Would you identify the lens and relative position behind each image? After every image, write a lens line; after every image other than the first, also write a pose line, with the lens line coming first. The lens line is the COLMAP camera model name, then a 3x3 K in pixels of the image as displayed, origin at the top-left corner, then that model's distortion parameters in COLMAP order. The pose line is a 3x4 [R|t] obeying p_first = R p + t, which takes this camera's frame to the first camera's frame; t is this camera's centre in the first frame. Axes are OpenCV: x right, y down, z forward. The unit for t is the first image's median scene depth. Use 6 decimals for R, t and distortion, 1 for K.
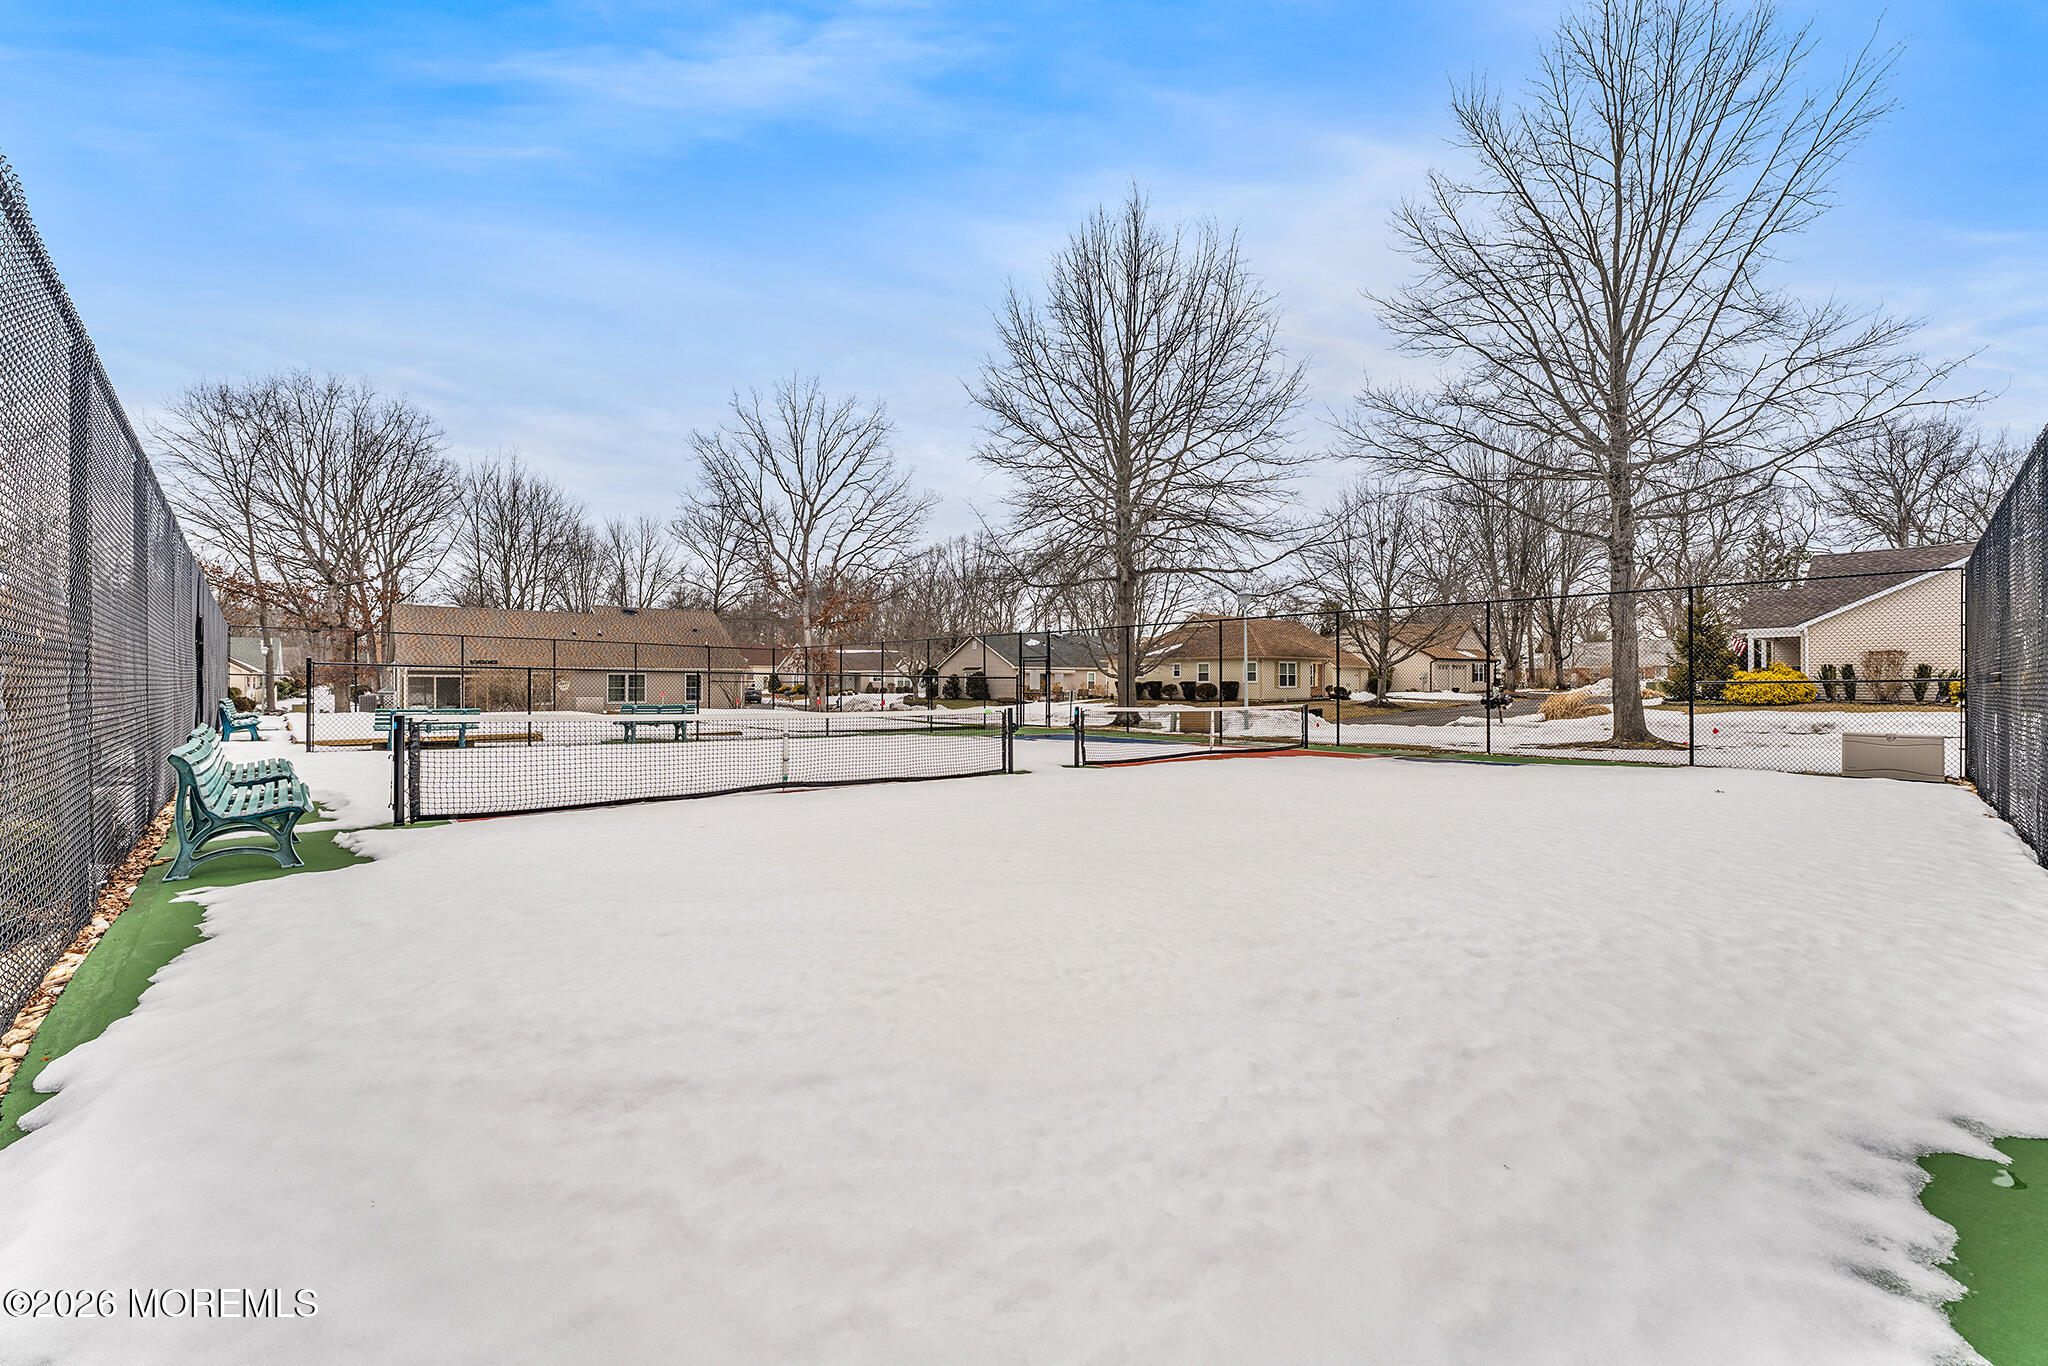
lens RADIAL K [[792.2, 0, 989.9], [0, 792.2, 692.5], [0, 0, 1]] dist [0.000365, -0.000138]
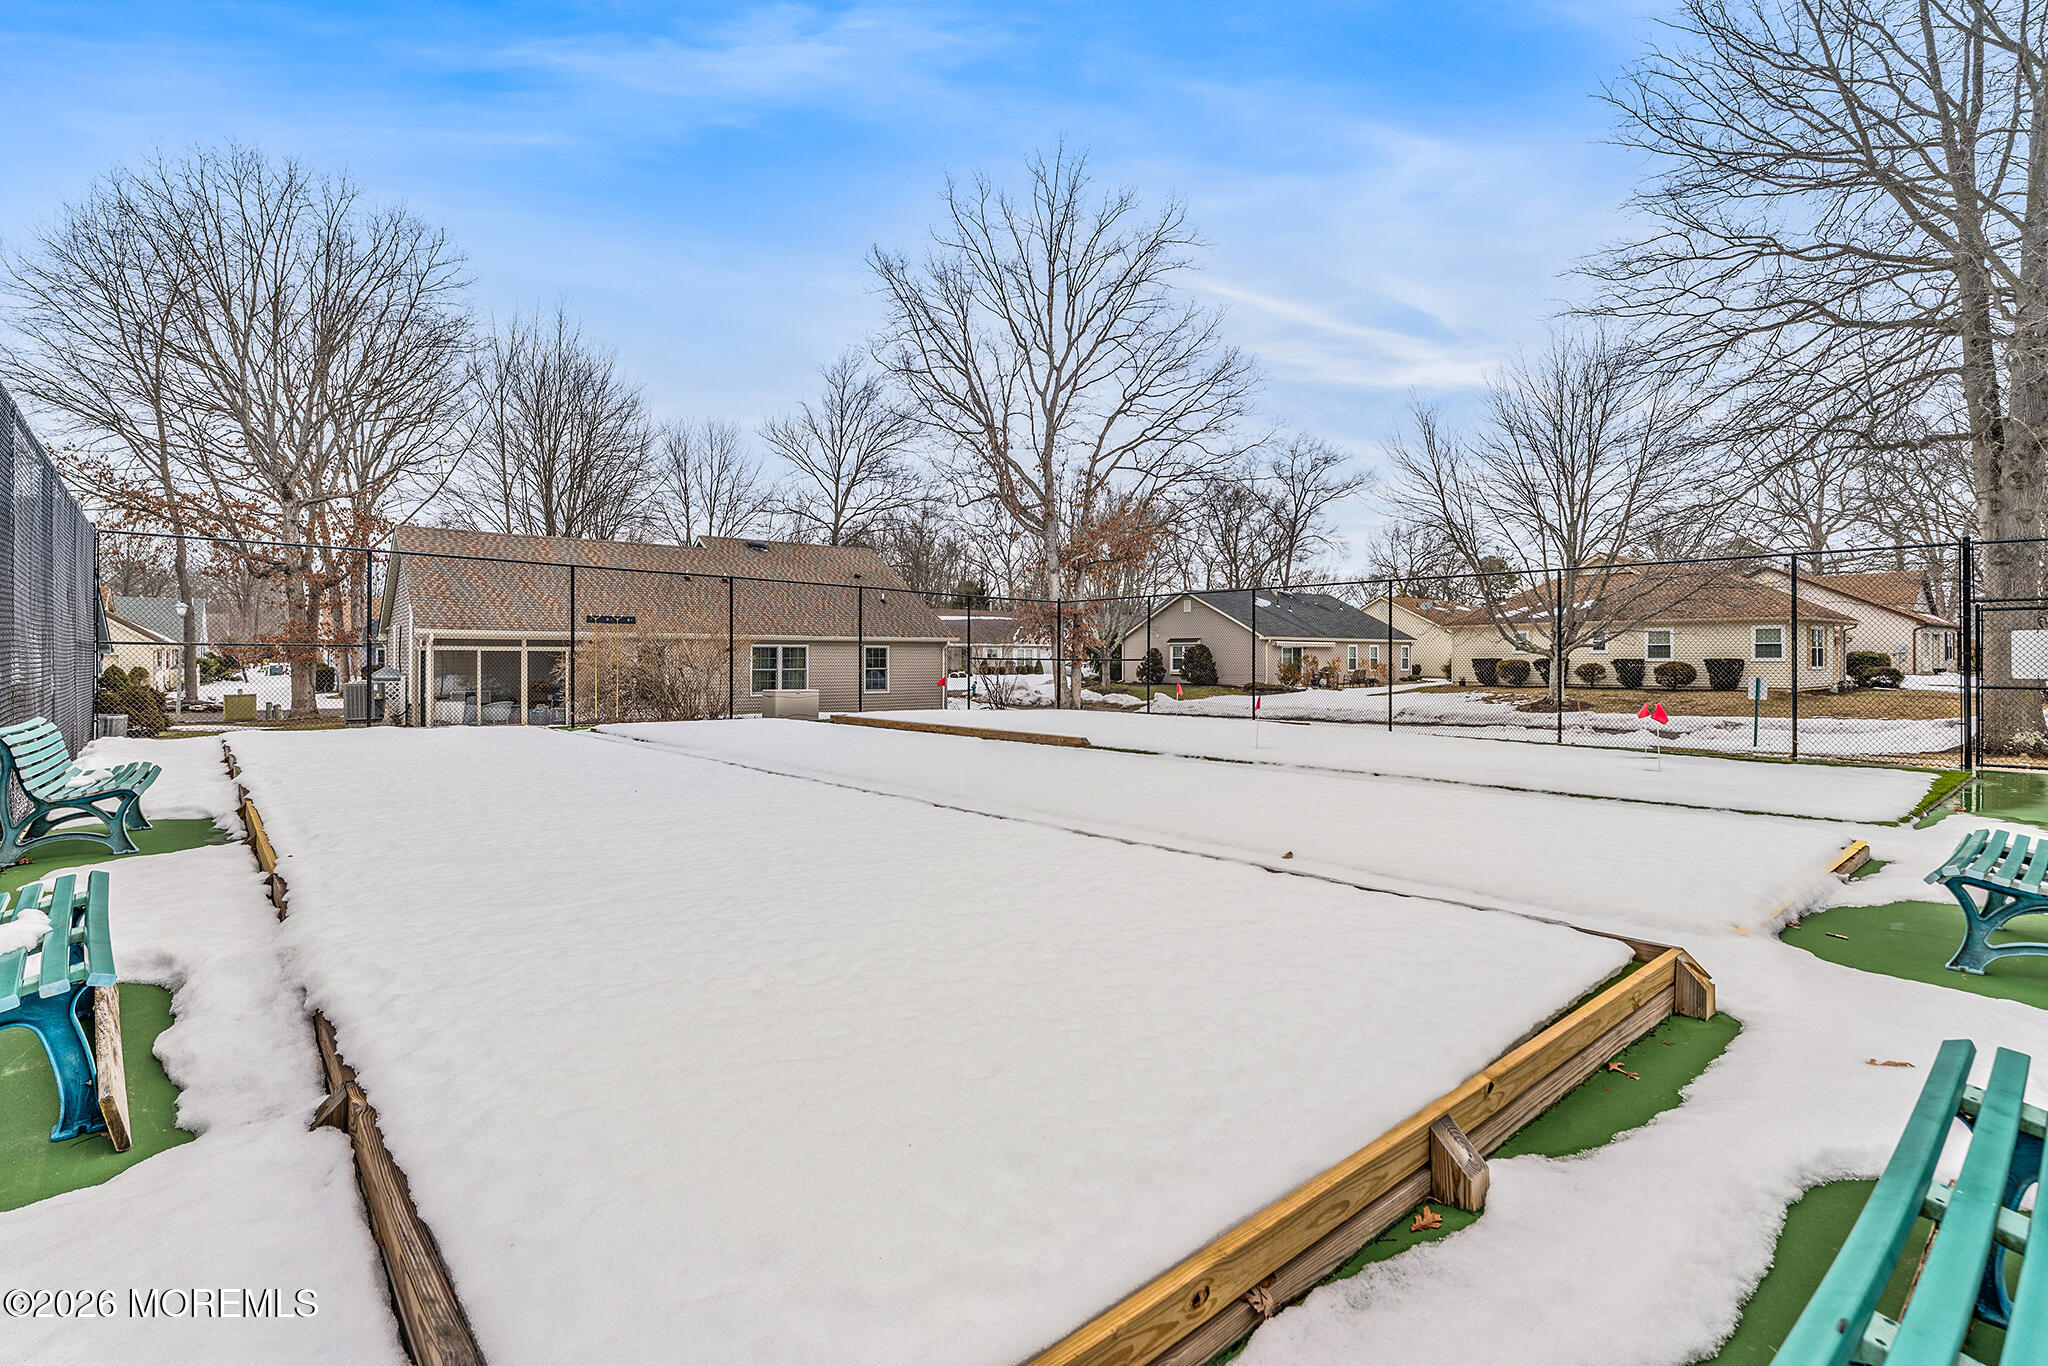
lens RADIAL K [[962.4, 0, 1027.5], [0, 962.4, 666.3], [0, 0, 1]] dist [0.002076, -0.000881]
pose [[0.999757, 0.001353, -0.021983, -0.221598], [-0.001486, 0.999981, -0.006025, -0.002841], [0.021975, 0.006056, 0.999740, 0.244180]]
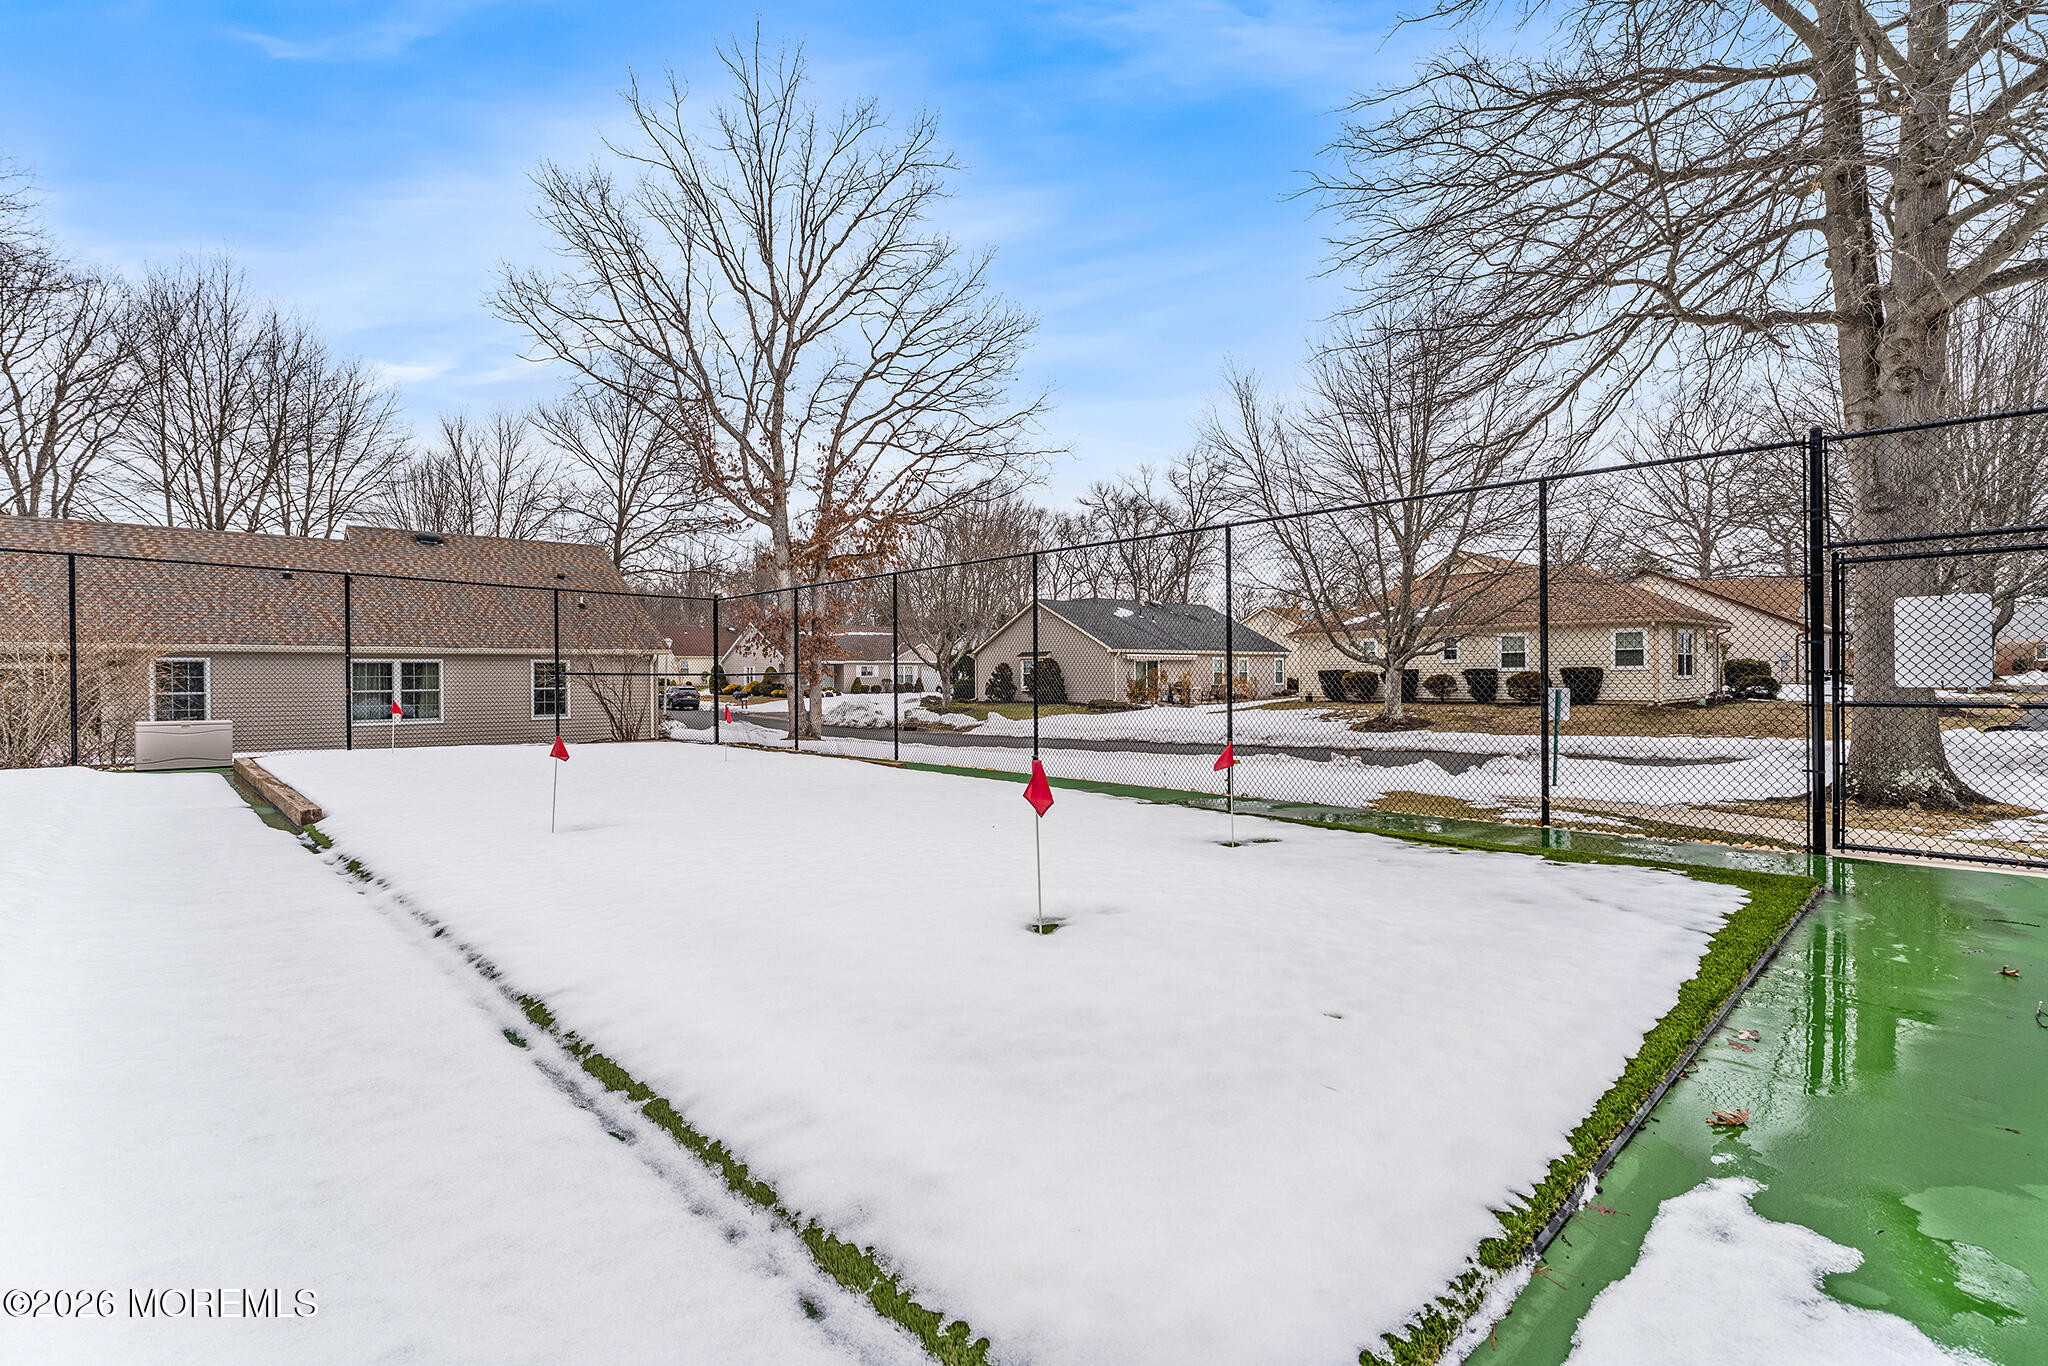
lens RADIAL K [[962.4, 0, 1013.1], [0, 962.4, 691.6], [0, 0, 1]] dist [0.002076, -0.000881]
pose [[0.999457, -0.008613, 0.031811, -0.100393], [0.008557, 0.999962, 0.001904, -0.002291], [-0.031826, -0.001631, 0.999492, 0.367868]]
